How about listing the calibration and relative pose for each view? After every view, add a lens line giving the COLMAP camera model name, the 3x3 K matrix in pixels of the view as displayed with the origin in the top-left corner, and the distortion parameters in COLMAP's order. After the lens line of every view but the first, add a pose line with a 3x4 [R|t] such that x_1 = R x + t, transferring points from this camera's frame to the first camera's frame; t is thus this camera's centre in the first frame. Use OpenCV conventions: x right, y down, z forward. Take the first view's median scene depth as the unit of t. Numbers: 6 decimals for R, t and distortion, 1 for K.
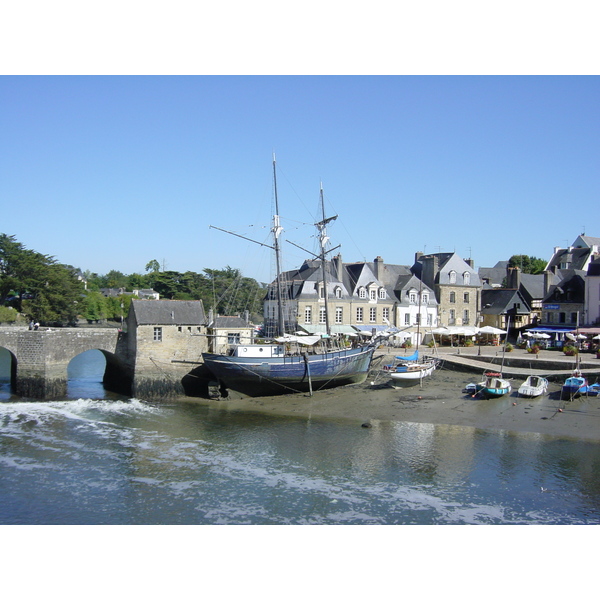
lens RADIAL K [[678.3, 0, 300.0], [0, 678.3, 300.0], [0, 0, 1]] dist [-0.132833, 0.024448]
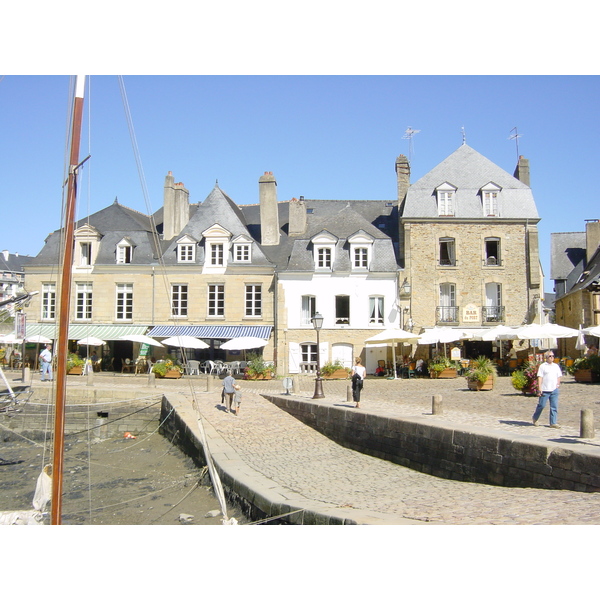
lens RADIAL K [[678.3, 0, 300.0], [0, 678.3, 300.0], [0, 0, 1]] dist [-0.132833, 0.024448]
pose [[0.869212, -0.057252, -0.491113, 0.346362], [0.015219, 0.995901, -0.089162, 0.057345], [0.494205, 0.070027, 0.866521, 0.643093]]
